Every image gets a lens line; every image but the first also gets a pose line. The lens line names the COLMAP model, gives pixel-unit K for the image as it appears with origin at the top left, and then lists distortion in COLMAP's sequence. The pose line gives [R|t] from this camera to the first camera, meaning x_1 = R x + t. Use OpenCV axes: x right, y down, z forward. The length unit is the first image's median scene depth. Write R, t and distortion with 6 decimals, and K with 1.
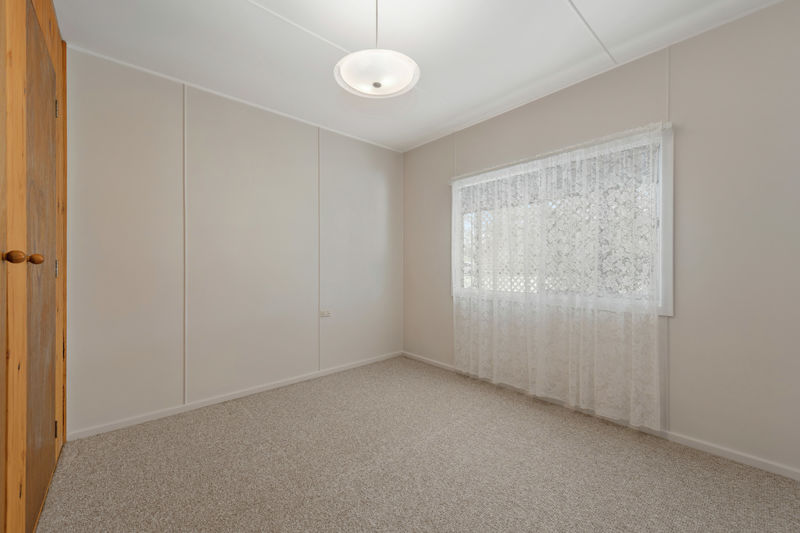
lens RADIAL K [[315.1, 0, 397.7], [0, 315.1, 269.5], [0, 0, 1]] dist [0.018889, -0.005898]
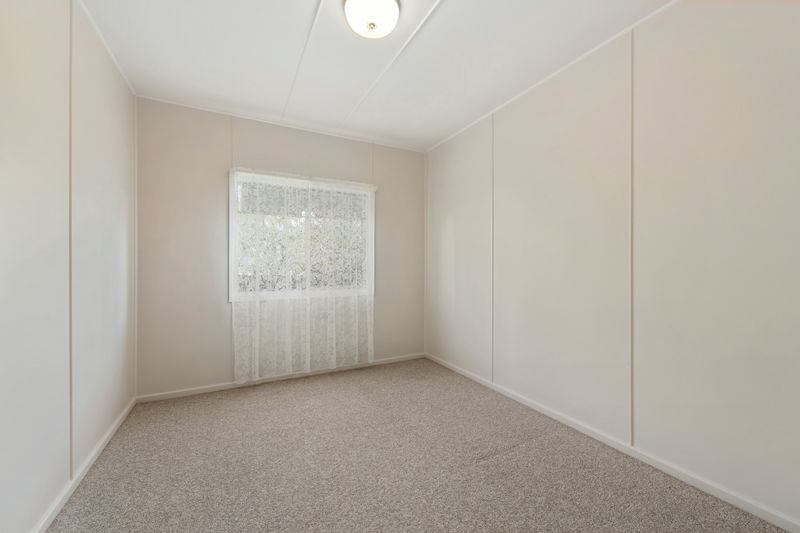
lens RADIAL K [[315.1, 0, 397.7], [0, 315.1, 269.5], [0, 0, 1]] dist [0.018889, -0.005898]
pose [[0.182382, -0.000747, 0.983228, -0.624059], [-0.005790, 0.999982, 0.001833, -0.010113], [-0.983211, -0.006028, 0.182374, 0.416326]]
